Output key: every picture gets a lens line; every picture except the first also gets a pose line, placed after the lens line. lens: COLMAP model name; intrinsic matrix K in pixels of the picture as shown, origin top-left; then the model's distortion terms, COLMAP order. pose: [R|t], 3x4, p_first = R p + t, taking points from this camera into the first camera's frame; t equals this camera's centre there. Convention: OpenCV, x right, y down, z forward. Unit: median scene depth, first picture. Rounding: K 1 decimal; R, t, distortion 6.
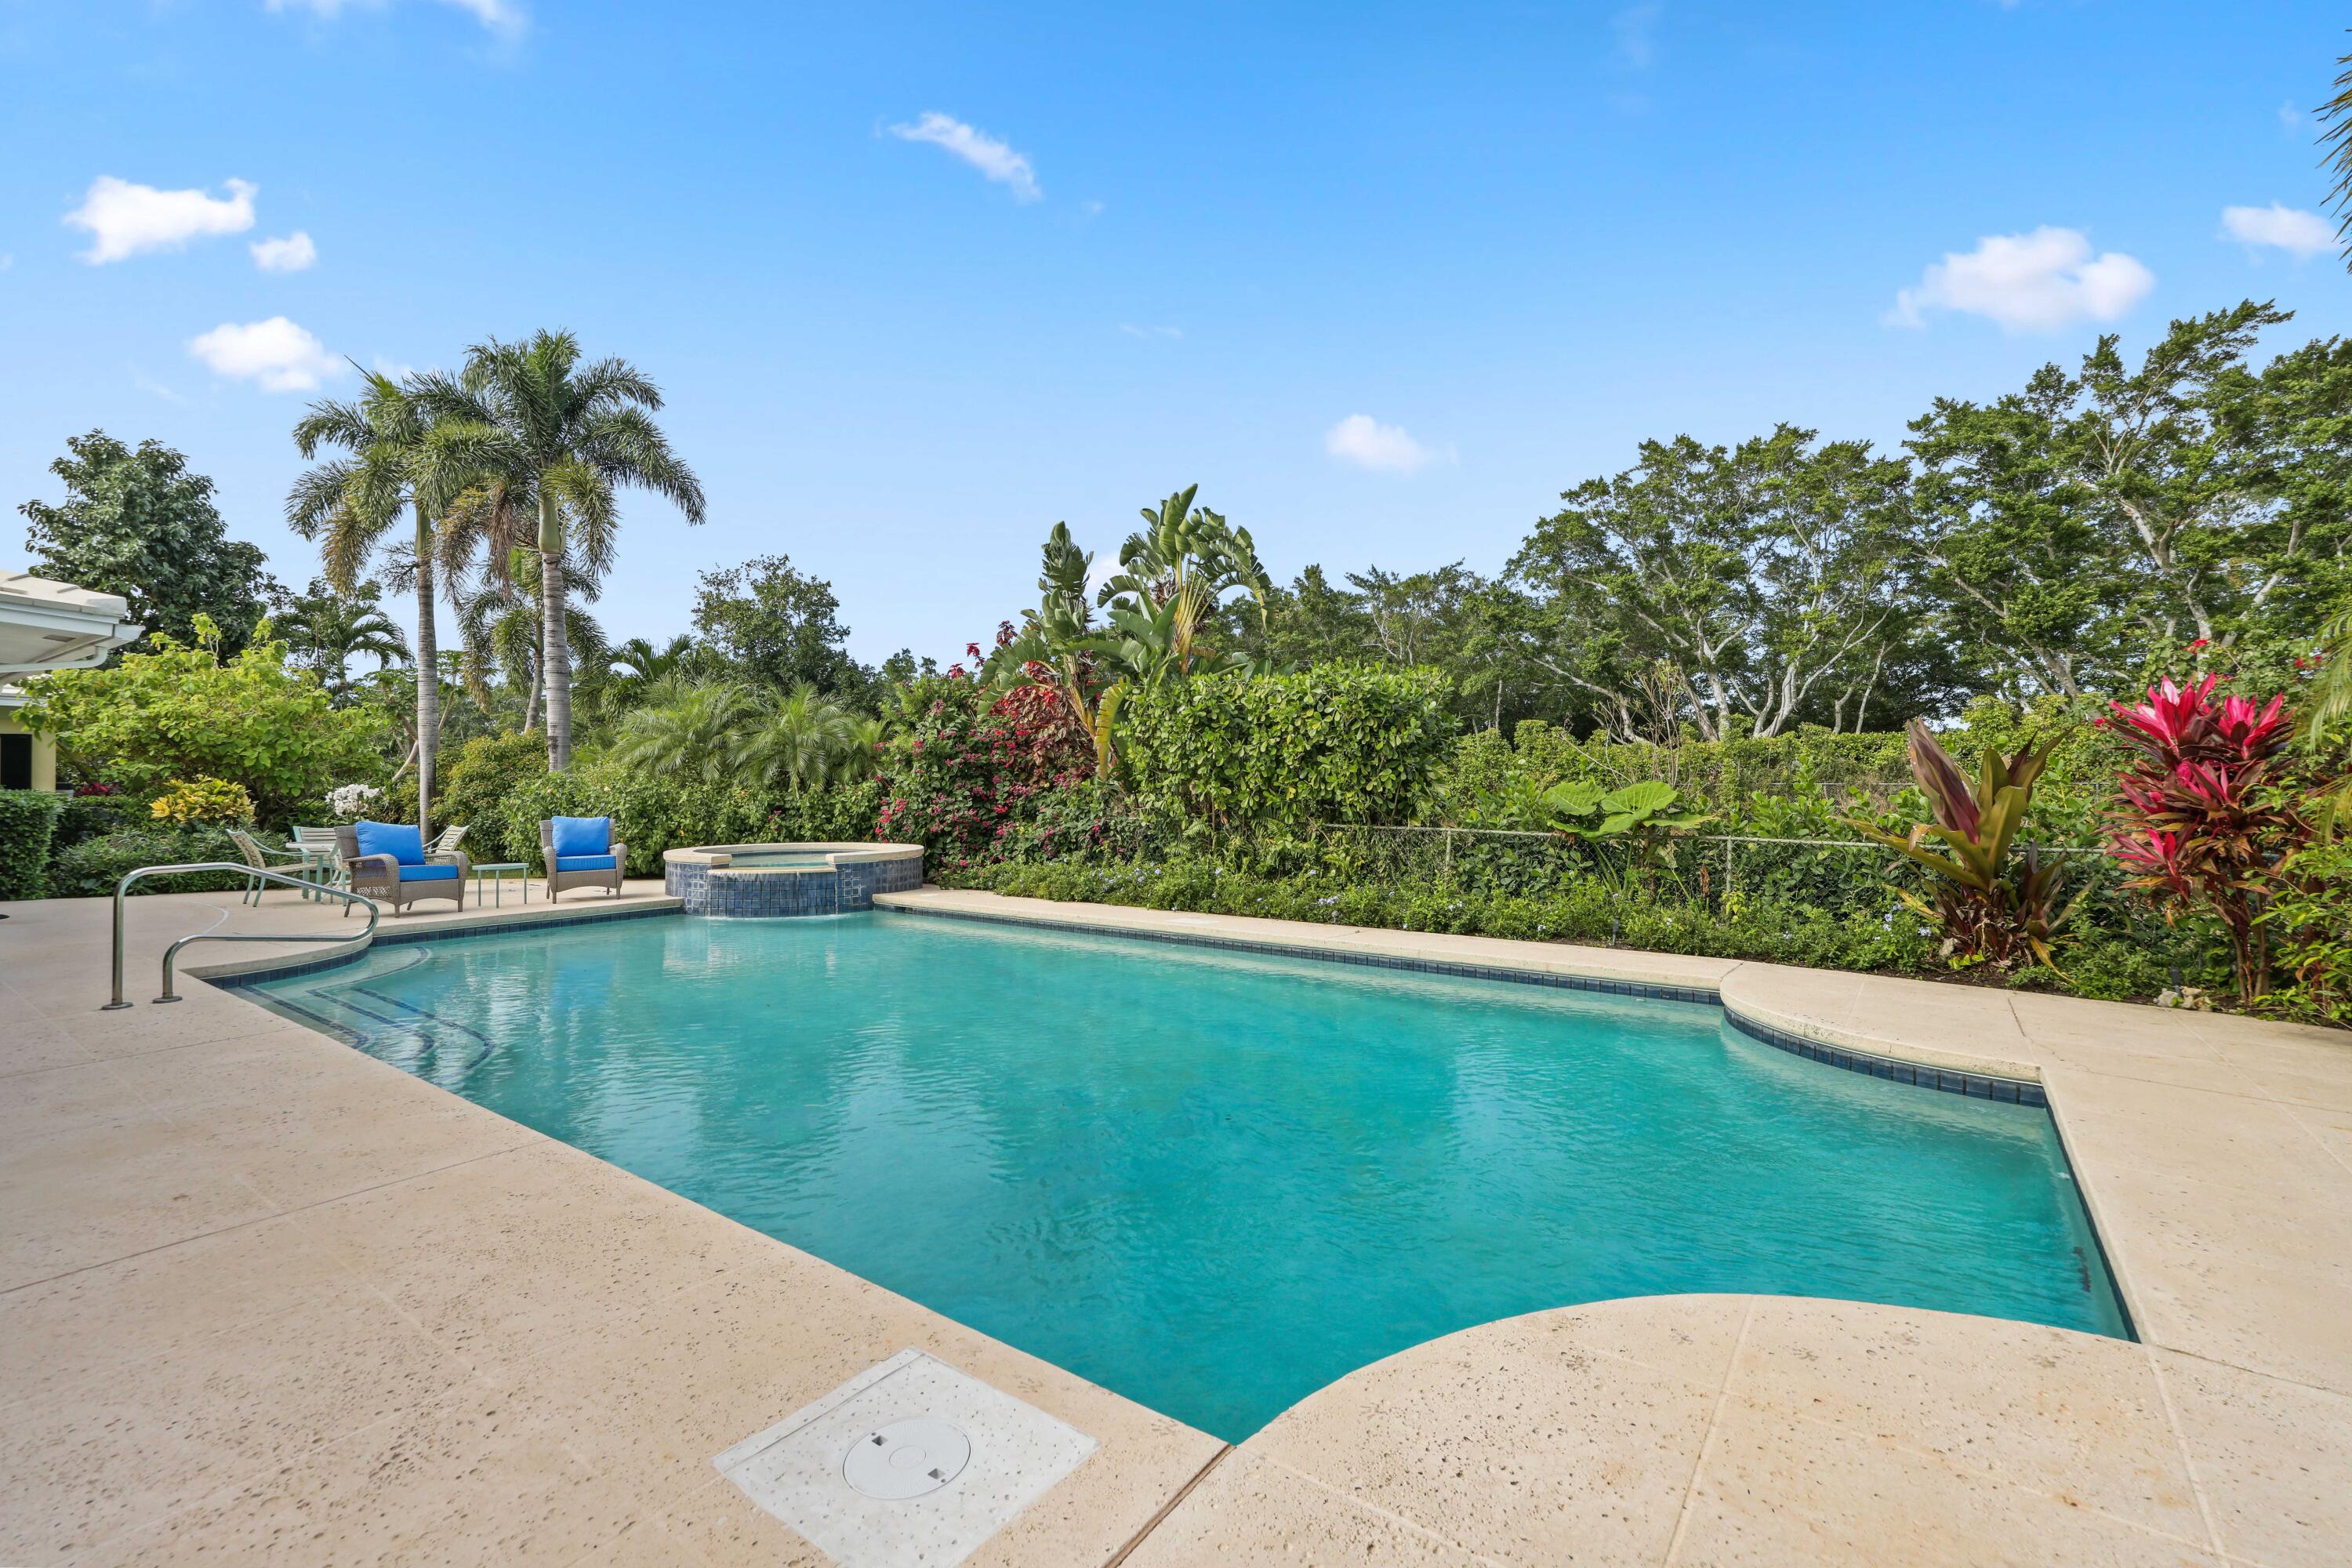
lens RADIAL K [[1020.6, 0, 1185.5], [0, 1020.6, 790.8], [0, 0, 1]] dist [-0.000611, -0.000360]
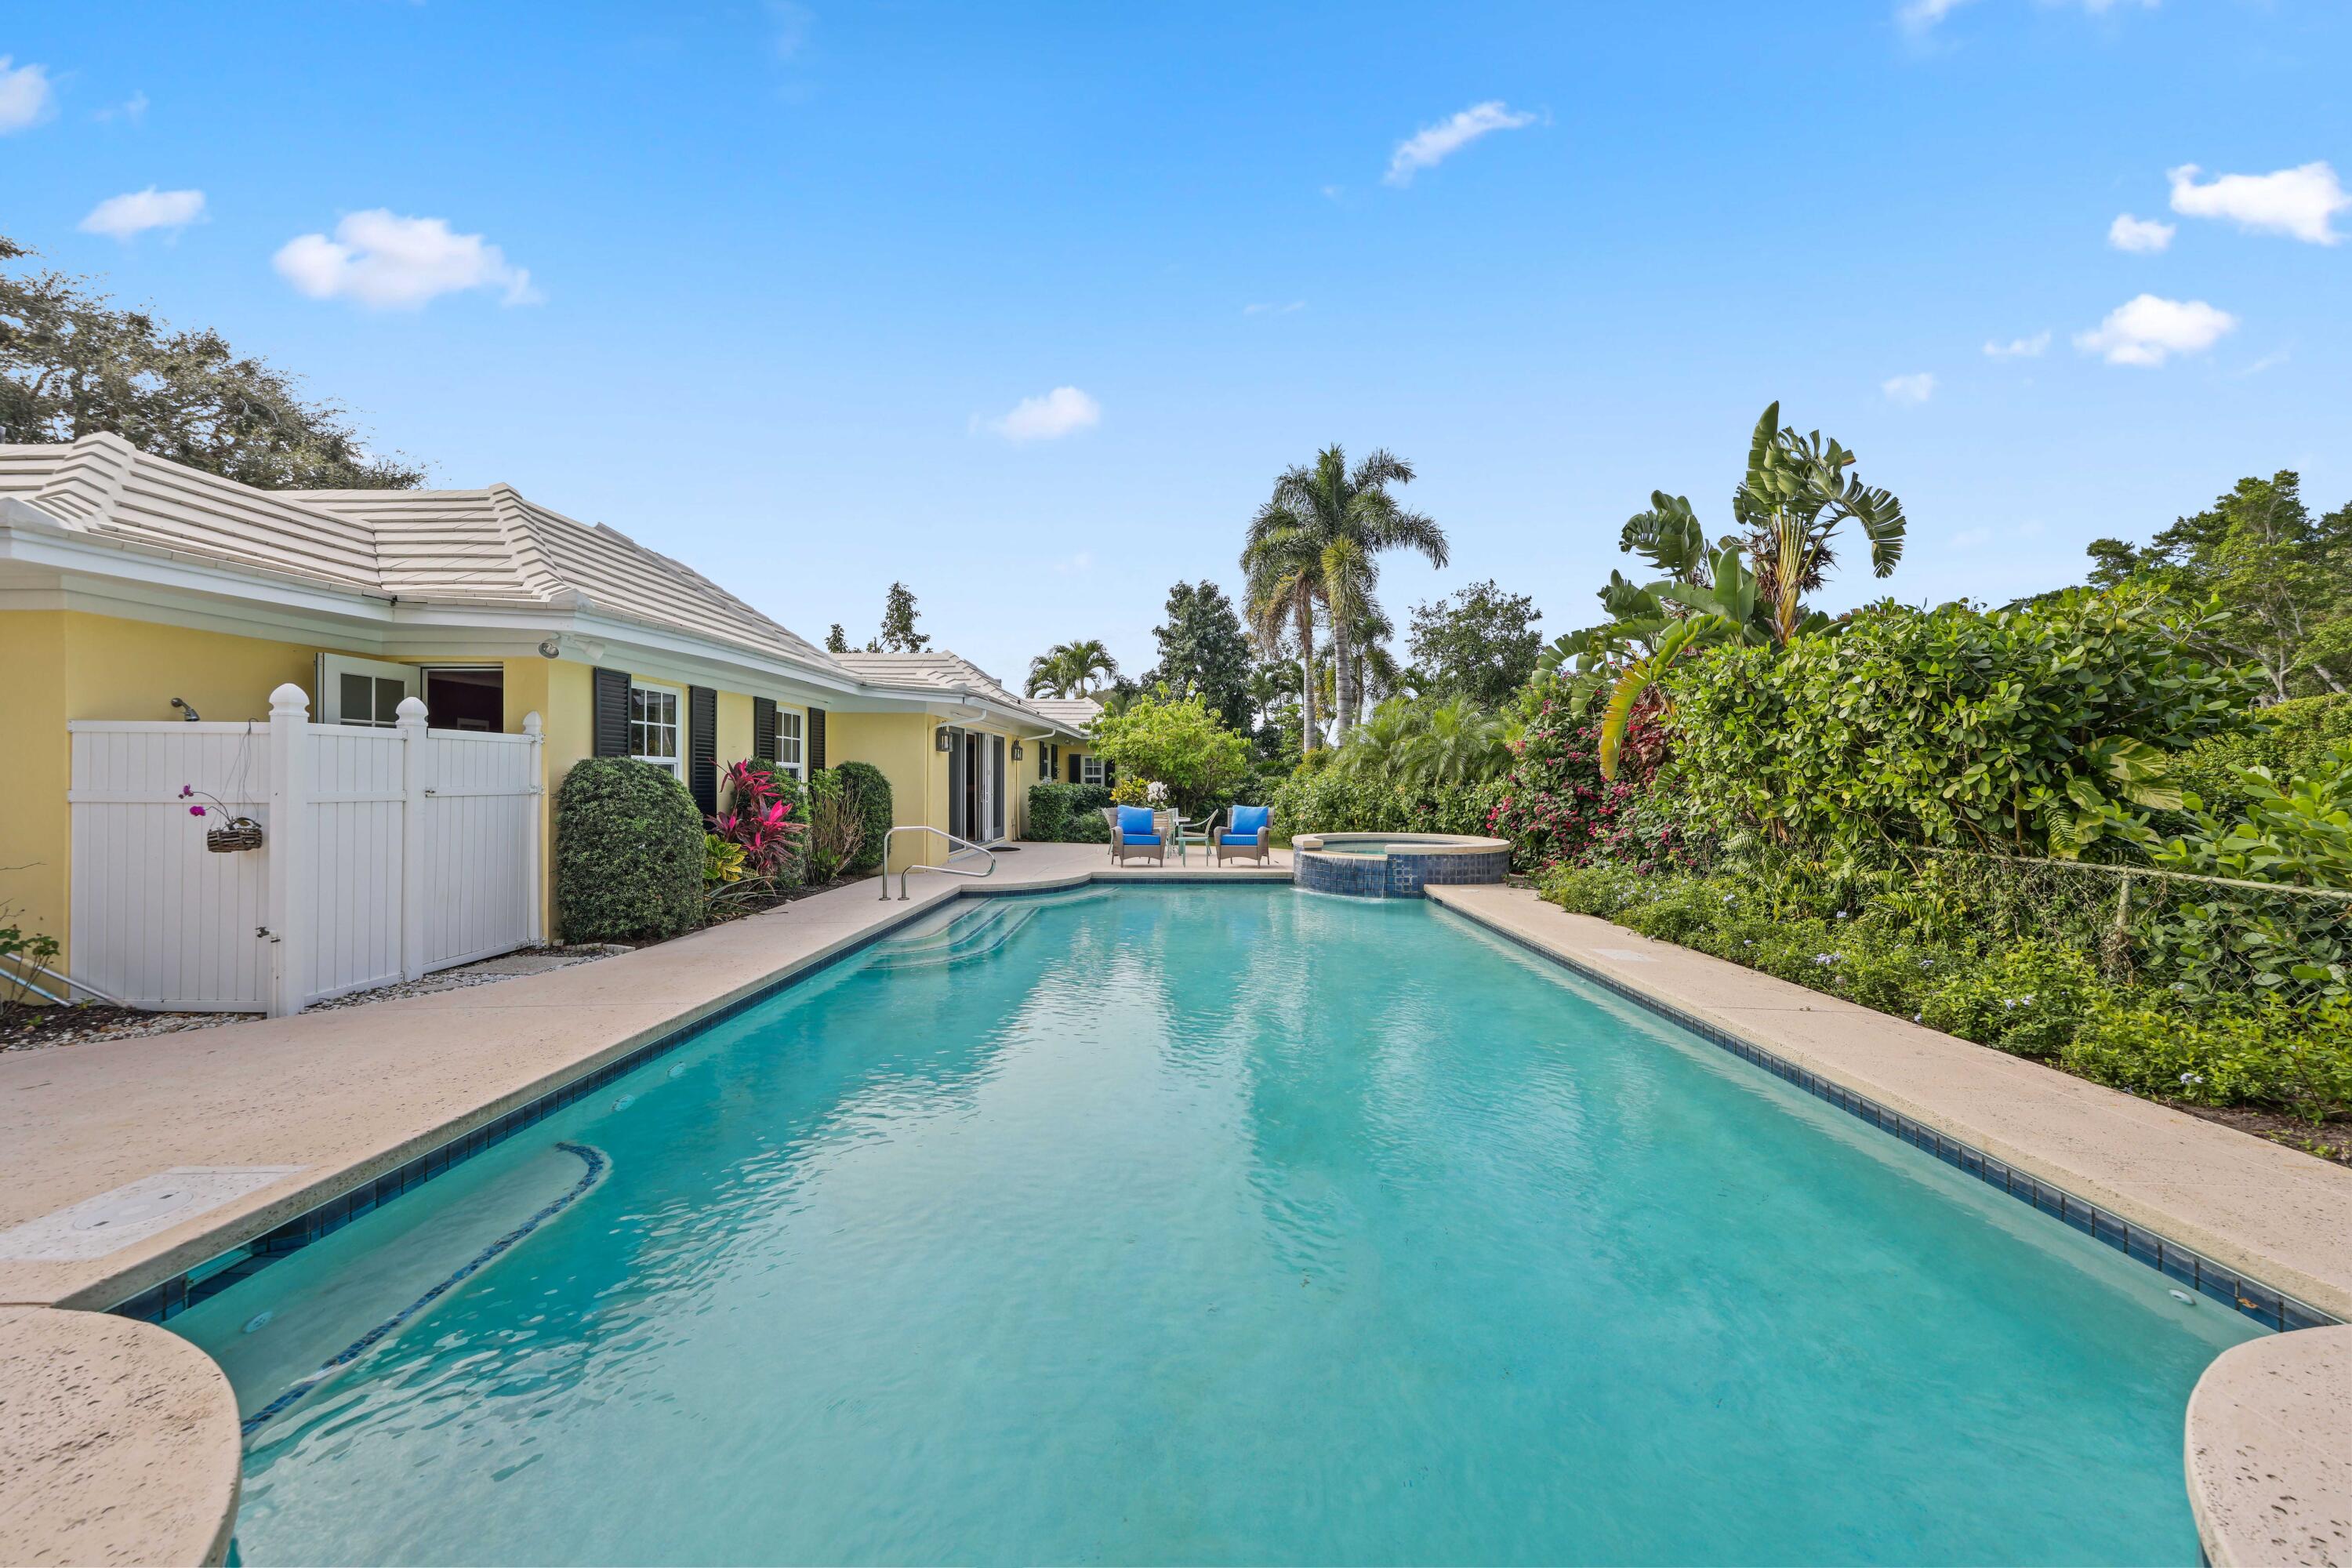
lens RADIAL K [[860.7, 0, 1177.0], [0, 860.7, 784.3], [0, 0, 1]] dist [0.001992, -0.000115]
pose [[0.576256, 0.005750, -0.817249, 0.230413], [-0.007040, 0.999973, 0.002071, -0.004506], [0.817239, 0.004560, 0.576281, 0.200700]]
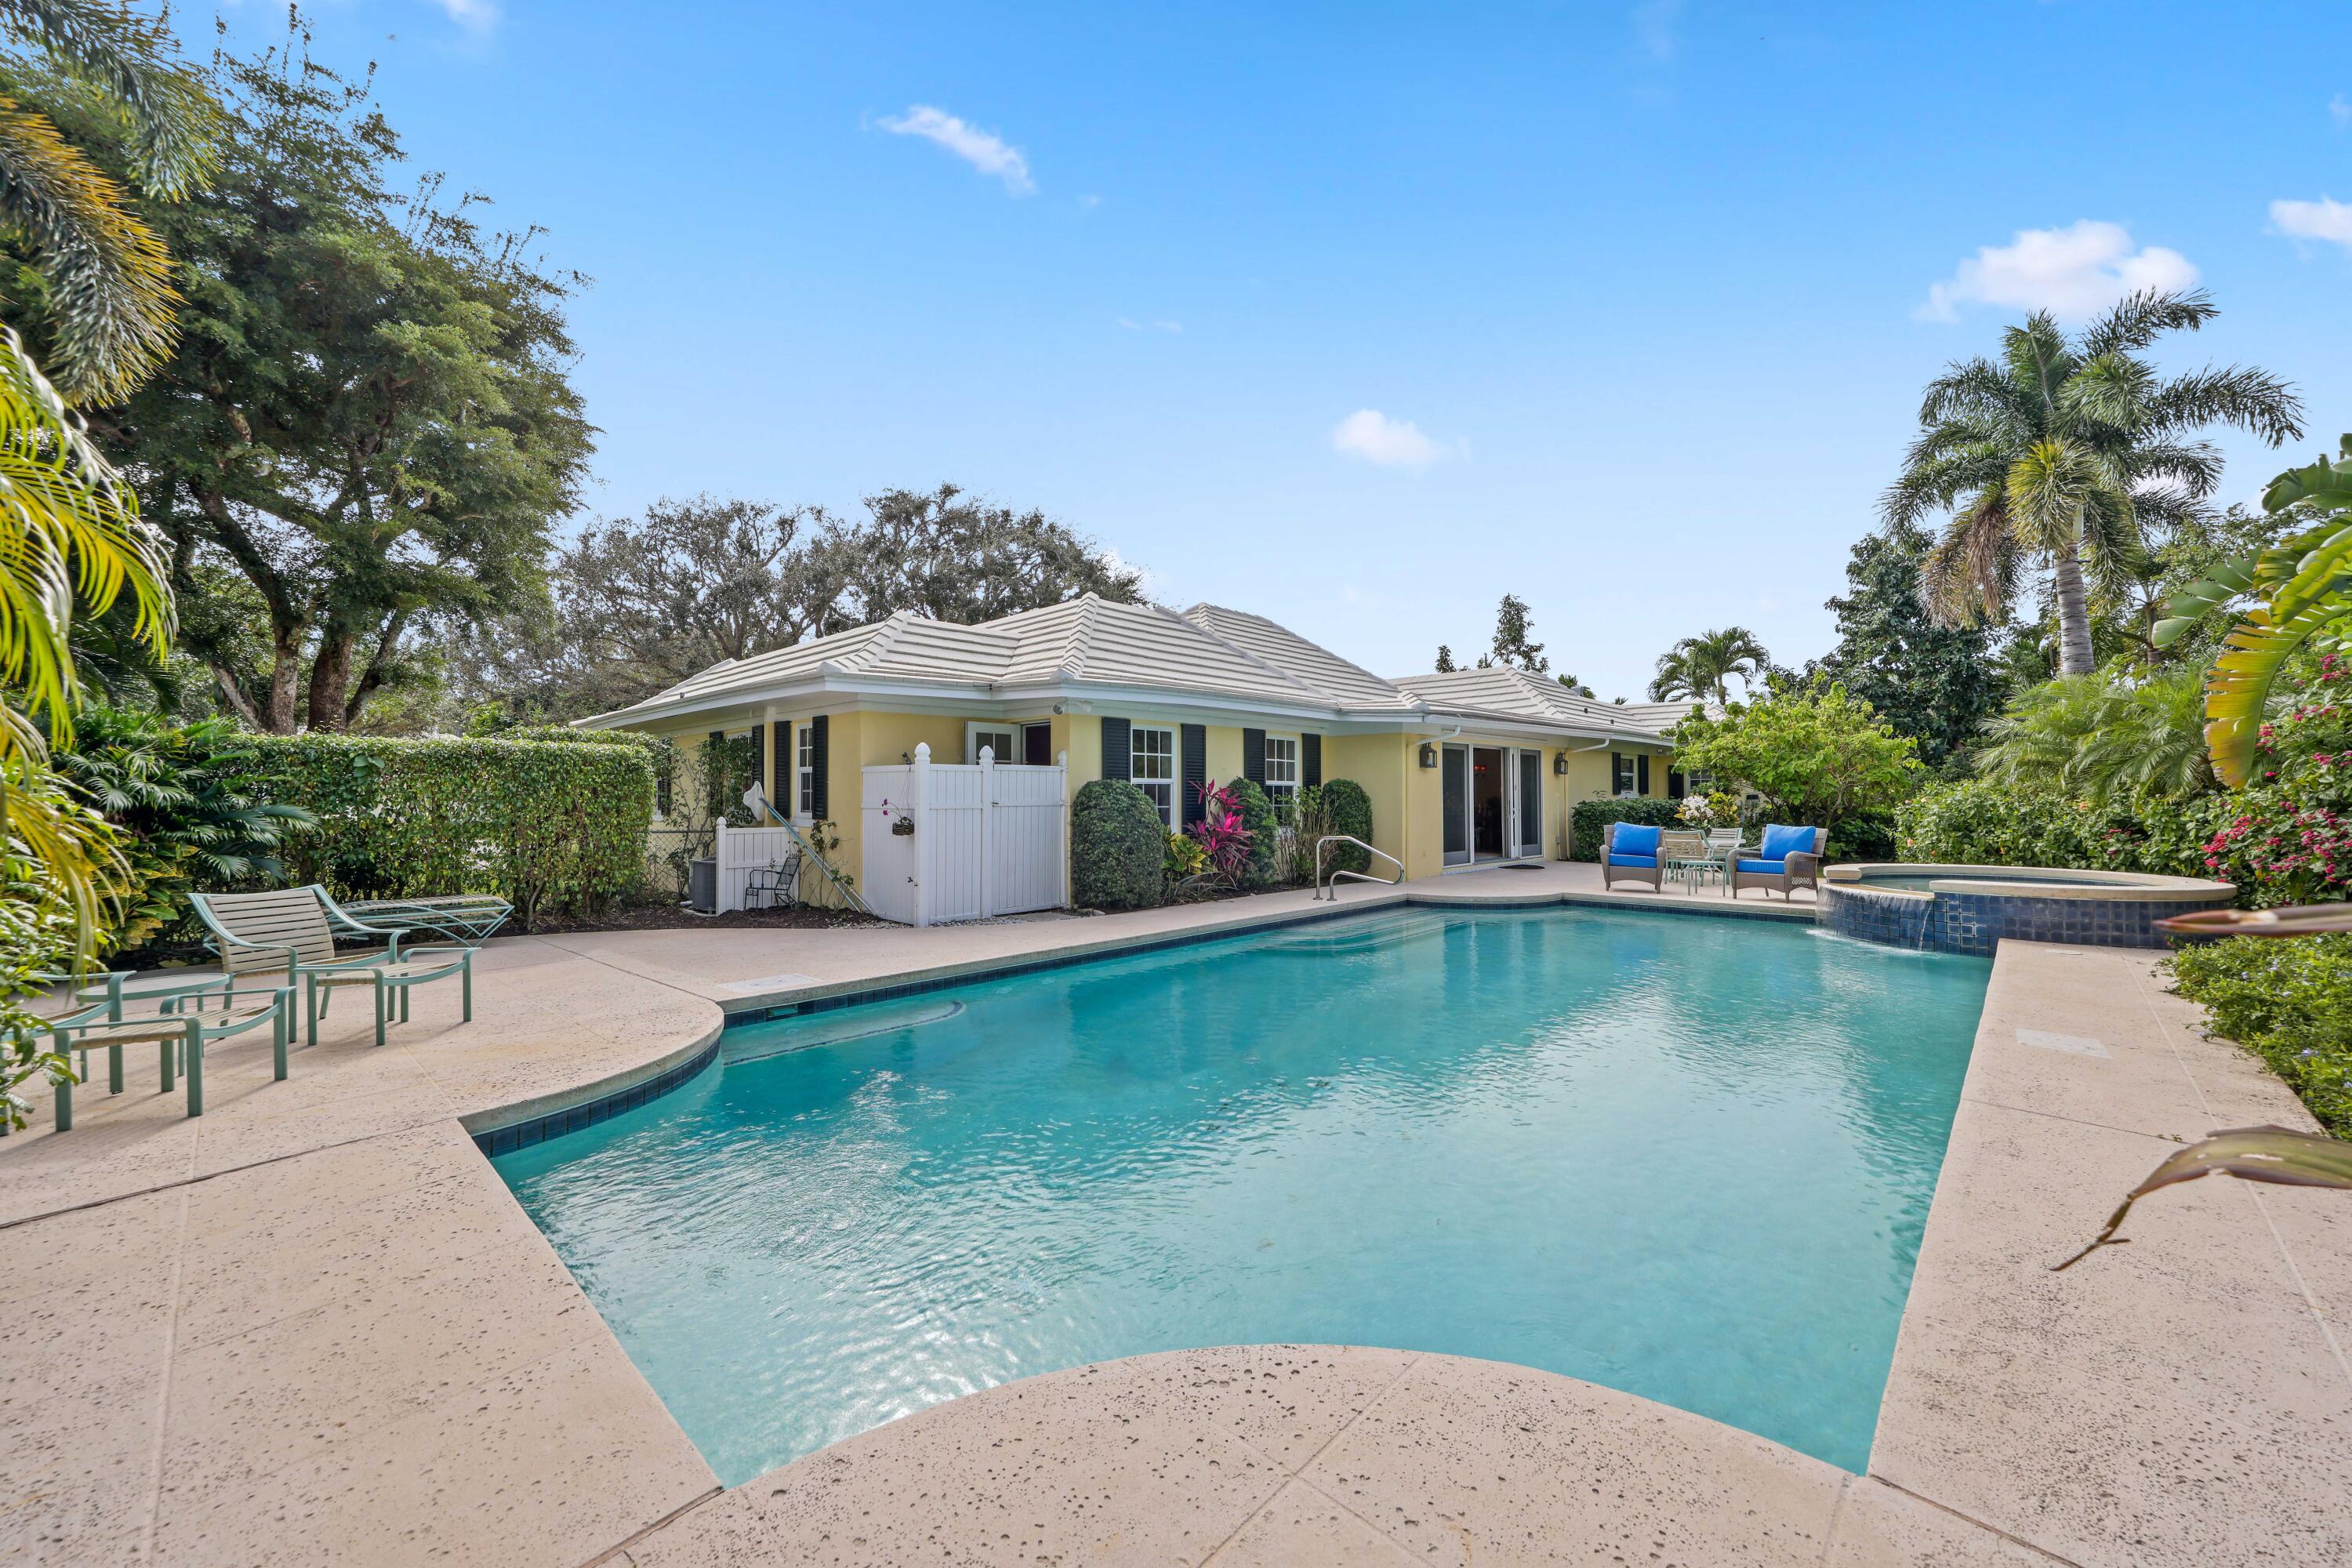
lens RADIAL K [[898.9, 0, 1179.0], [0, 898.9, 780.8], [0, 0, 1]] dist [0.003791, -0.000476]
pose [[-0.133465, -0.017403, -0.990901, 0.358481], [-0.002670, 0.999848, -0.017201, -0.003489], [0.991050, 0.000350, -0.133491, 0.376023]]
